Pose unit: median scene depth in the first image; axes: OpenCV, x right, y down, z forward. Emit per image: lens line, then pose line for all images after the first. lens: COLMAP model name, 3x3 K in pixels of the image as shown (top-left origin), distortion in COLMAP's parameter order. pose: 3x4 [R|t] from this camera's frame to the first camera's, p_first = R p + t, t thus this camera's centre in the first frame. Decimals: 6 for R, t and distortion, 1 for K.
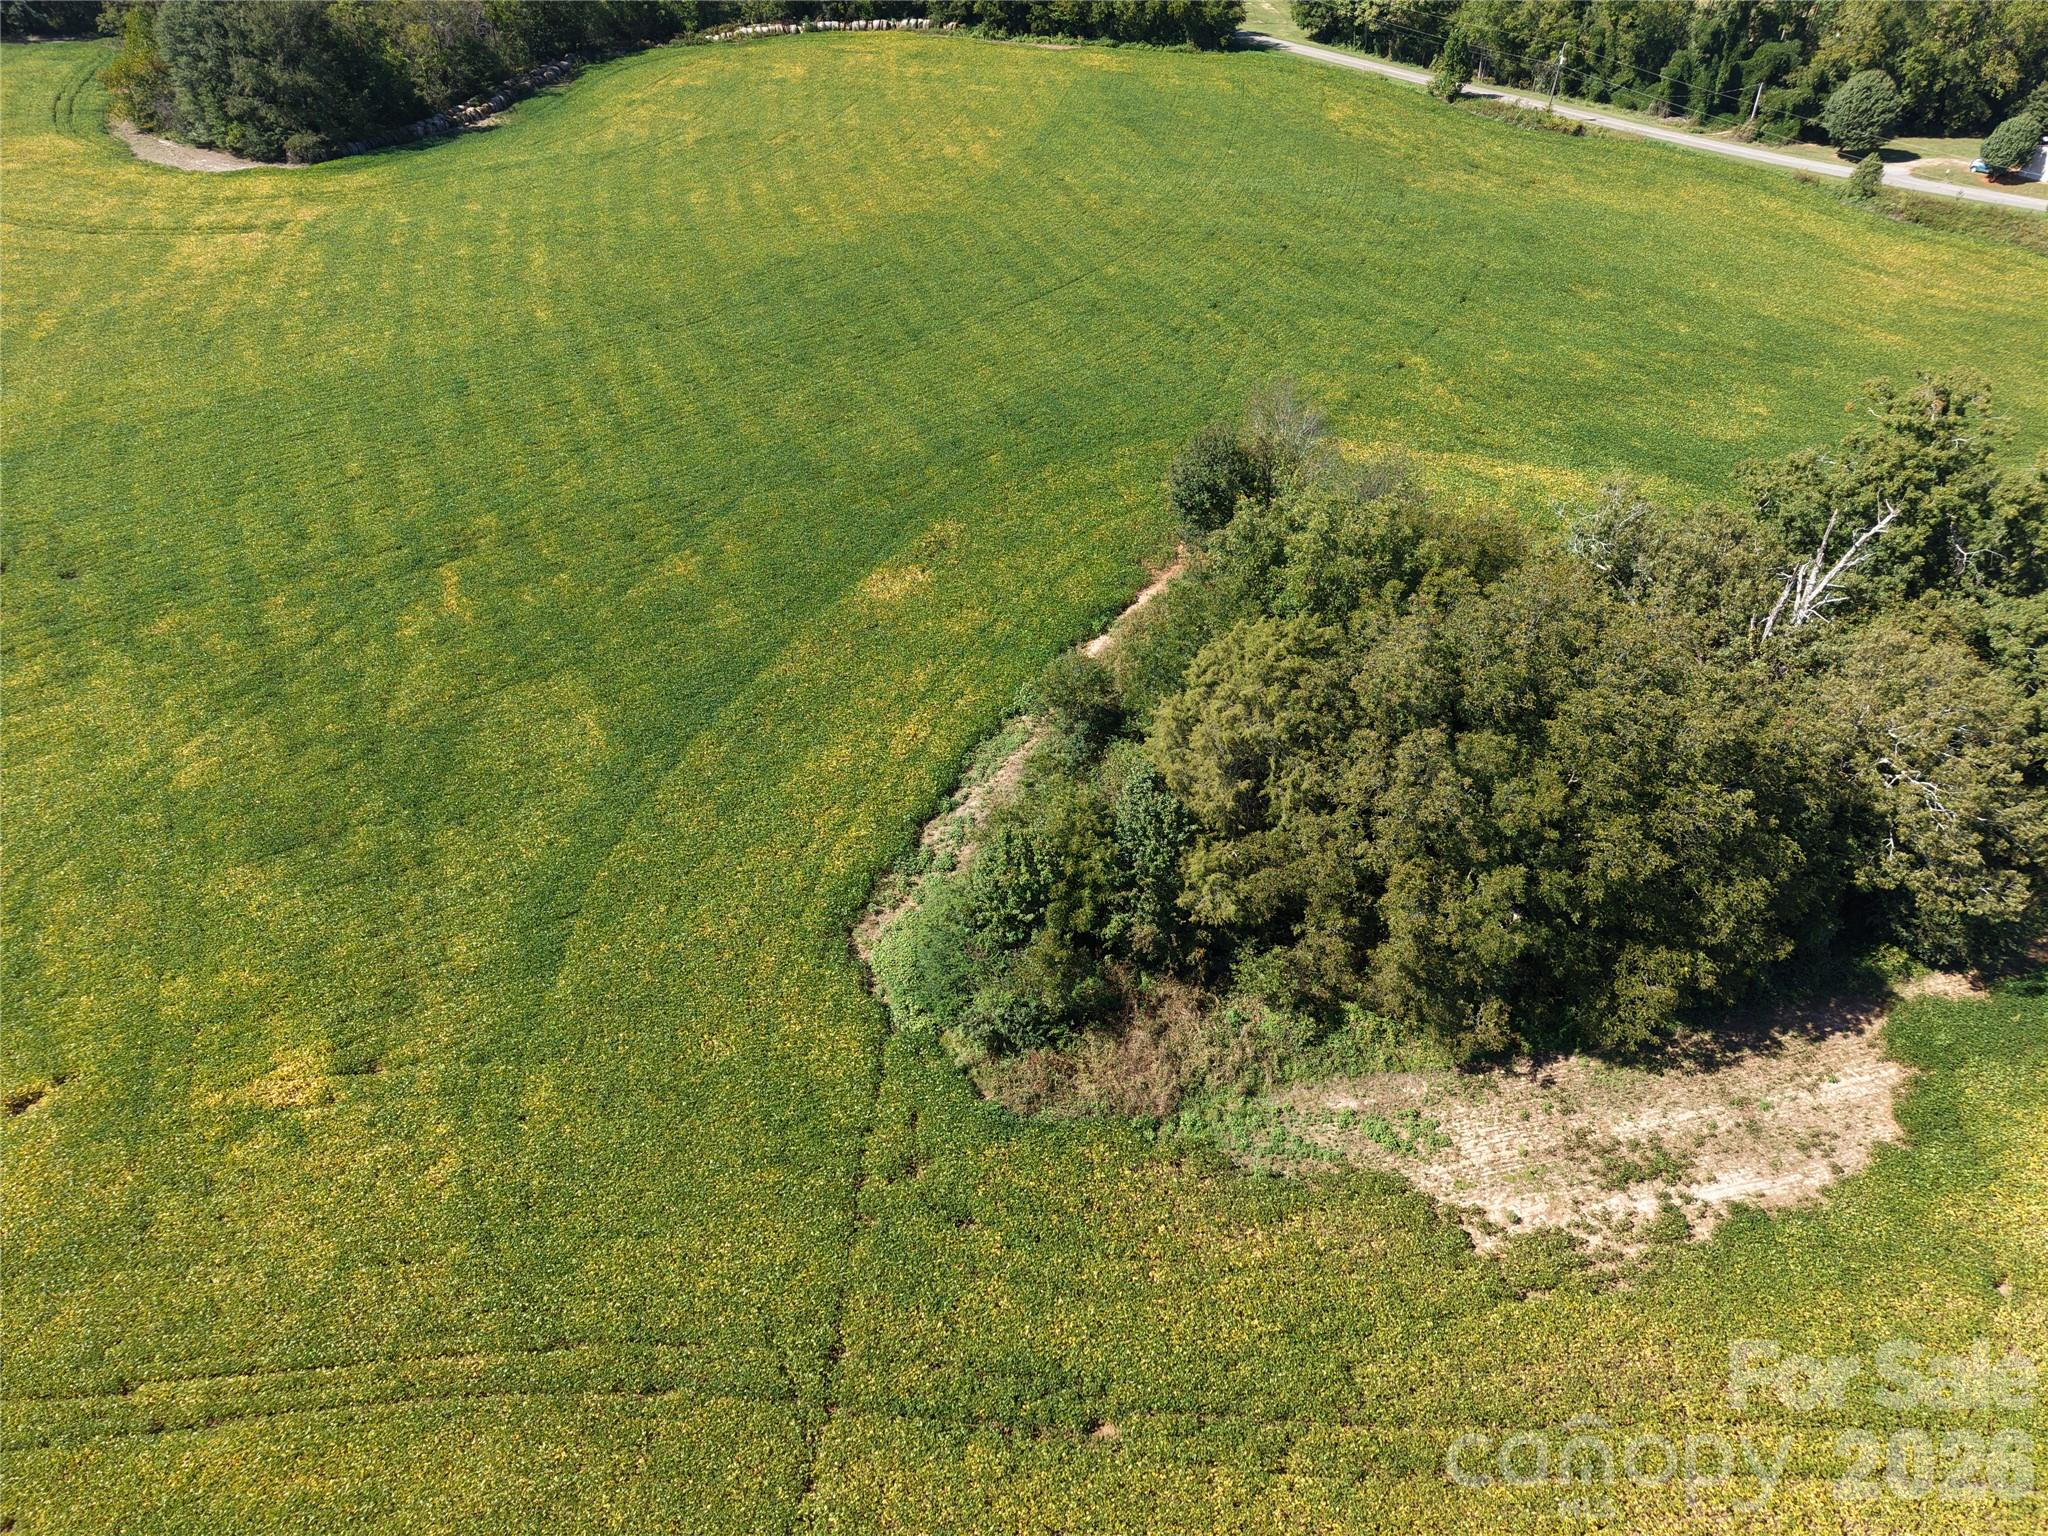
lens RADIAL K [[1415.7, 0, 1022.3], [0, 1415.7, 773.1], [0, 0, 1]] dist [-0.008067, 0.019537]
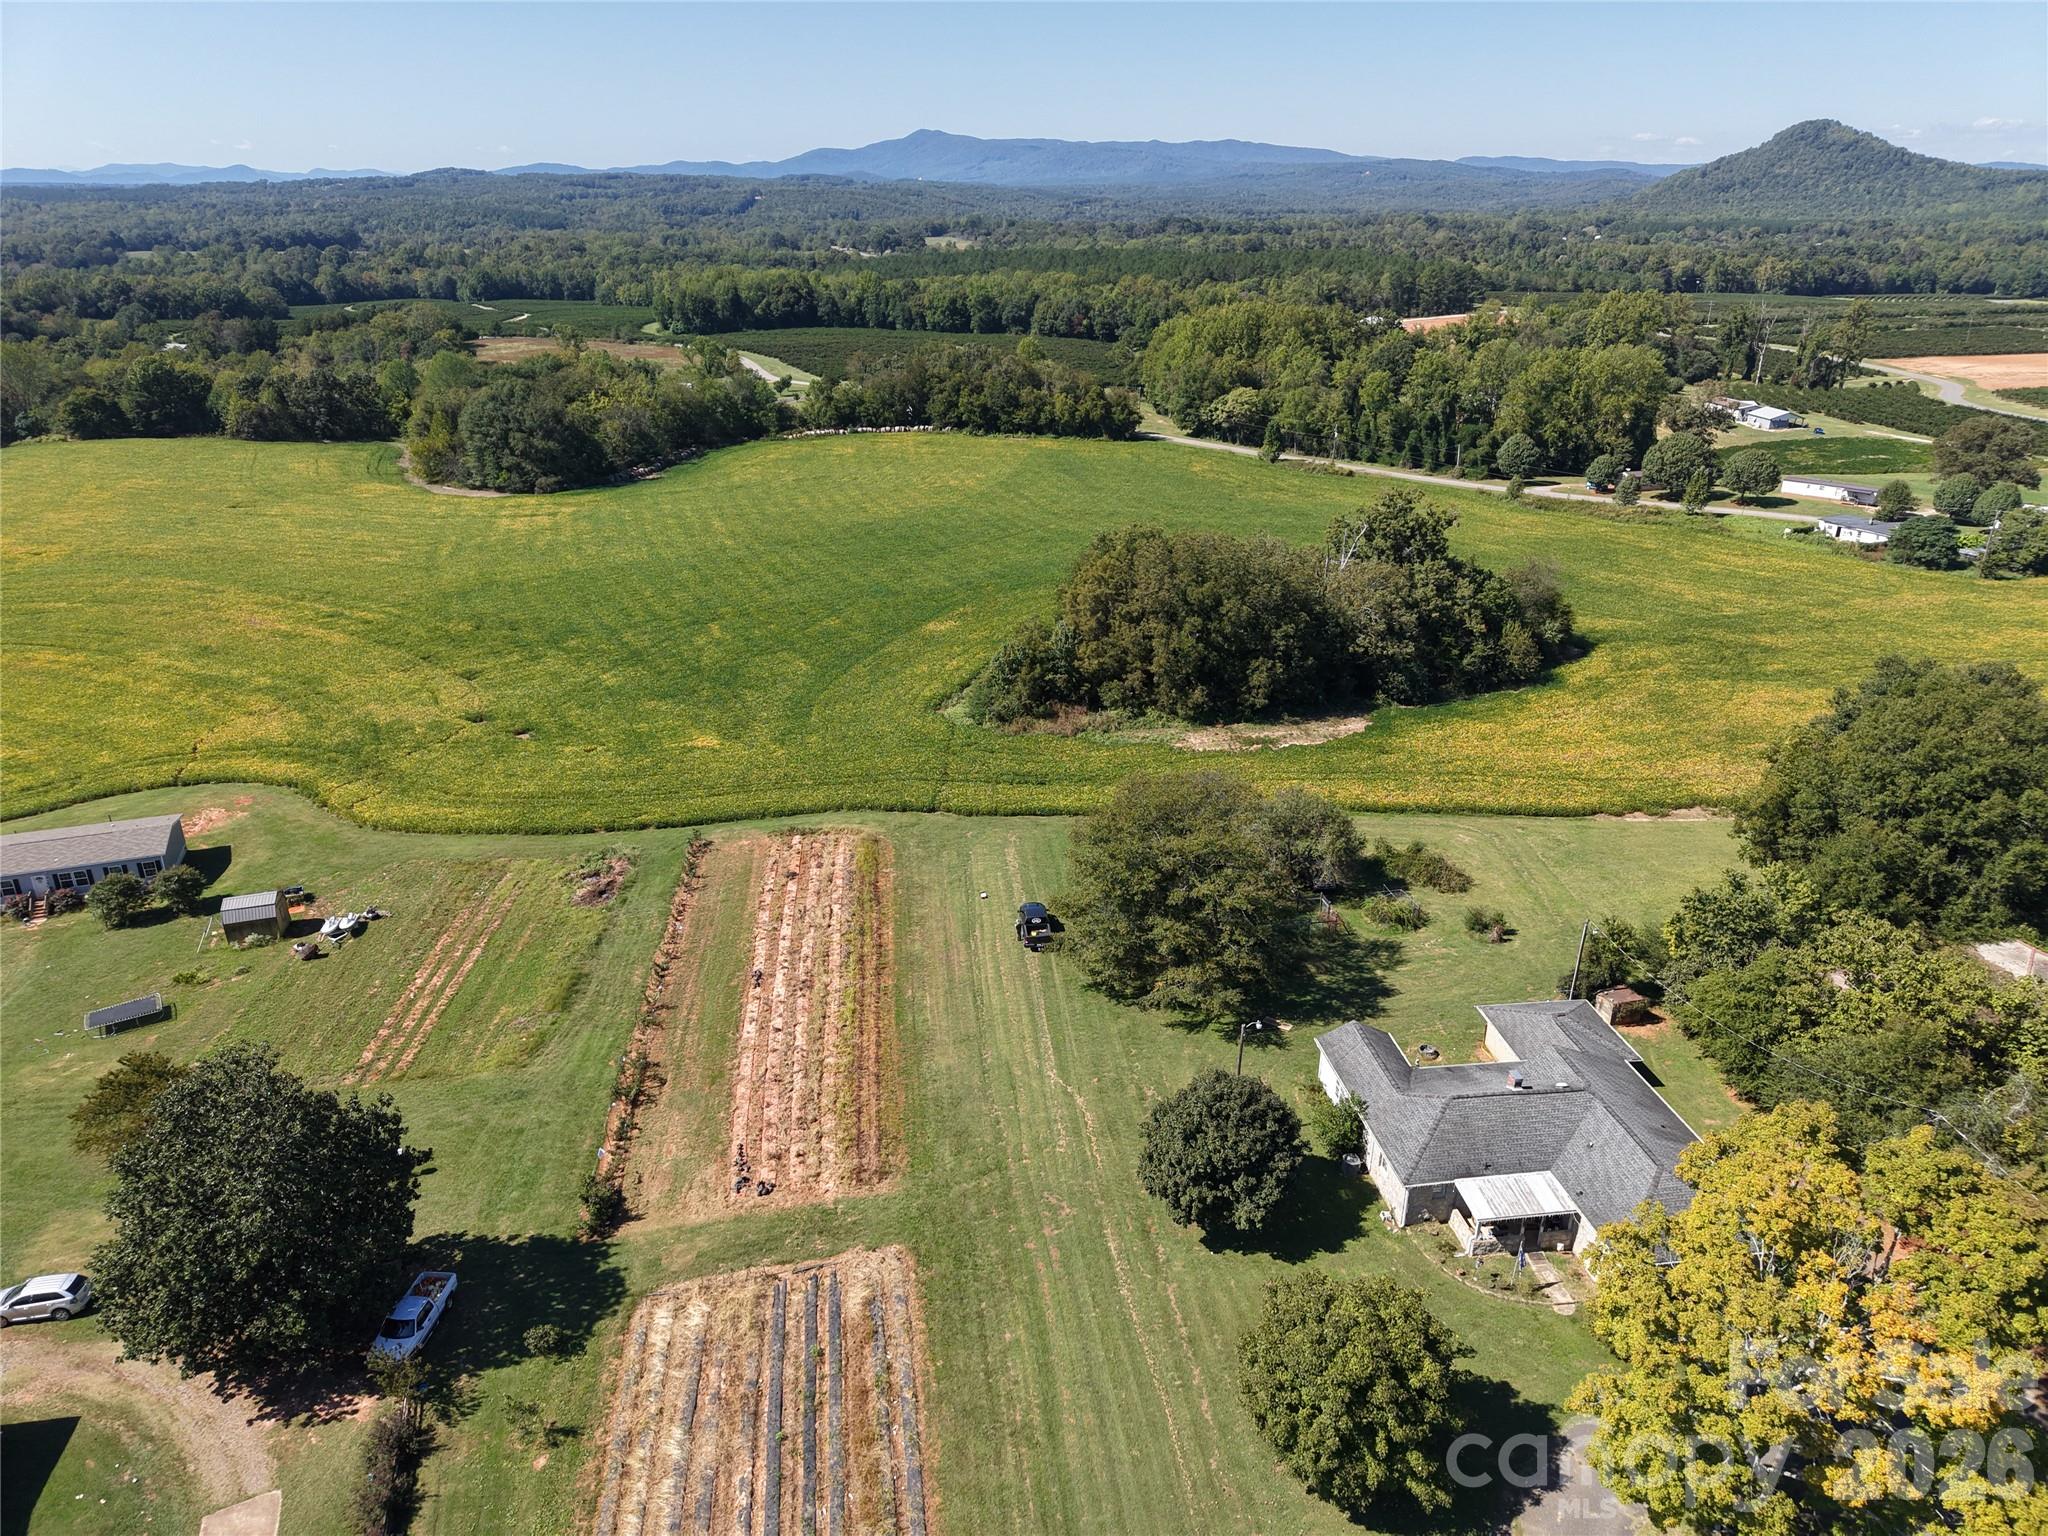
lens RADIAL K [[1429.4, 0, 1032.6], [0, 1429.4, 760.8], [0, 0, 1]] dist [0.043428, -0.025294]
pose [[0.999433, -0.017186, 0.028969, -0.012830], [0.025024, 0.954536, -0.297043, 0.342556], [-0.022547, 0.297599, 0.954425, -0.455895]]
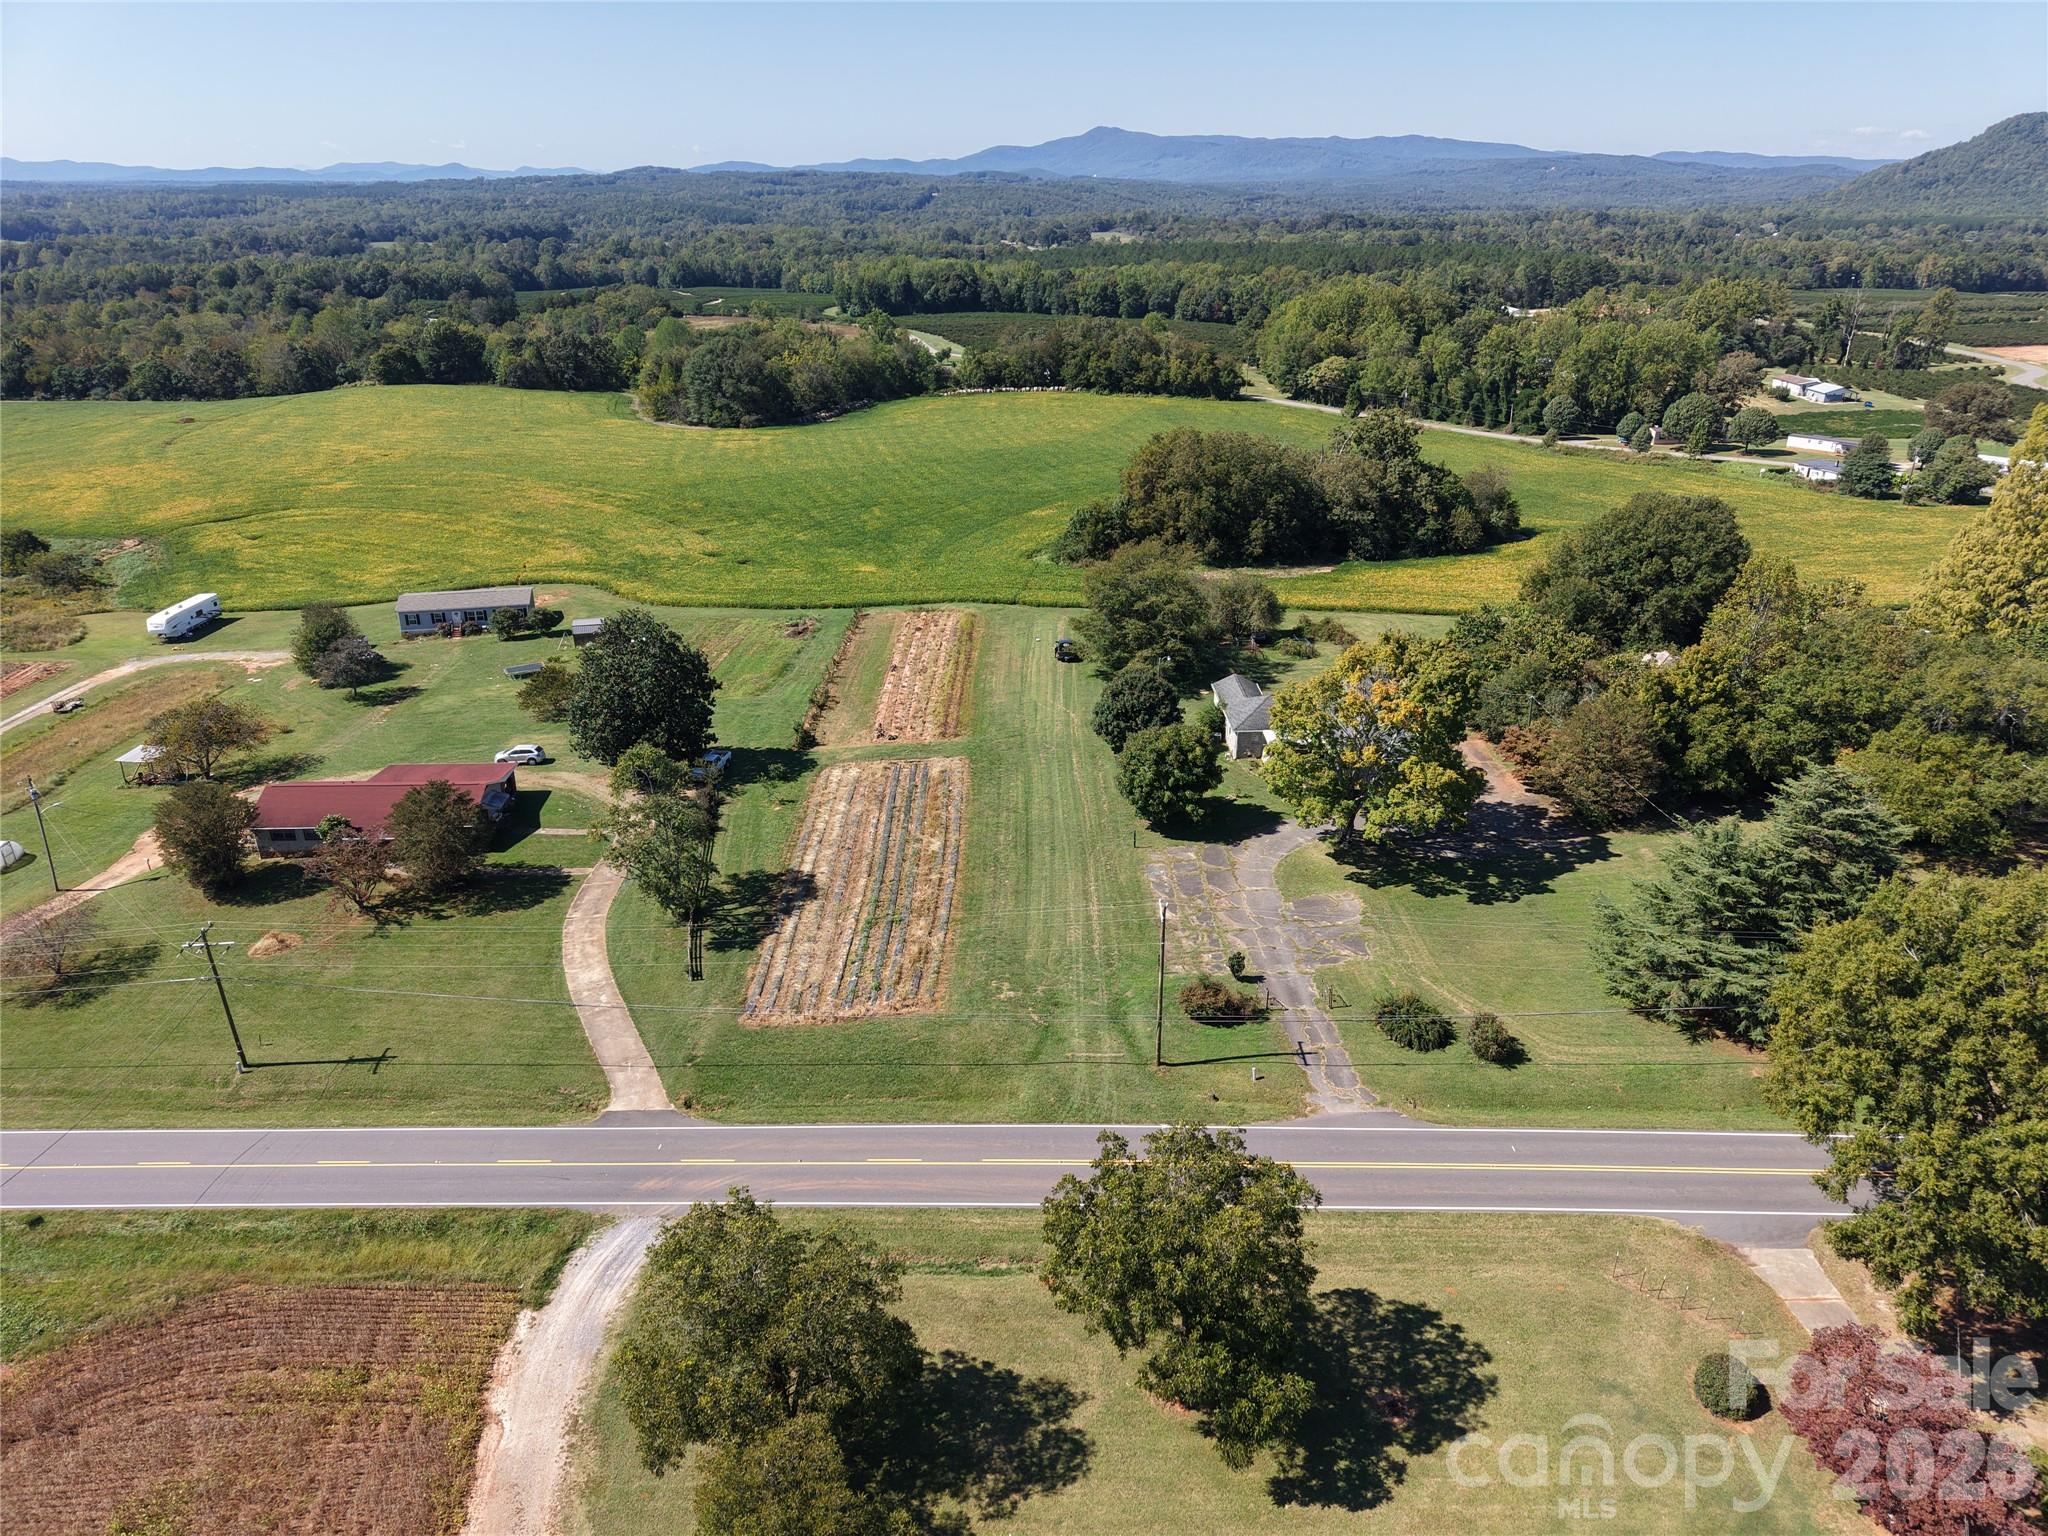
lens RADIAL K [[1429.4, 0, 1032.6], [0, 1429.4, 760.8], [0, 0, 1]] dist [0.043428, -0.025294]
pose [[0.996787, 0.026354, -0.075639, 0.053197], [-0.047549, 0.954621, -0.294003, 0.575048], [0.064459, 0.296654, 0.952807, -0.738692]]
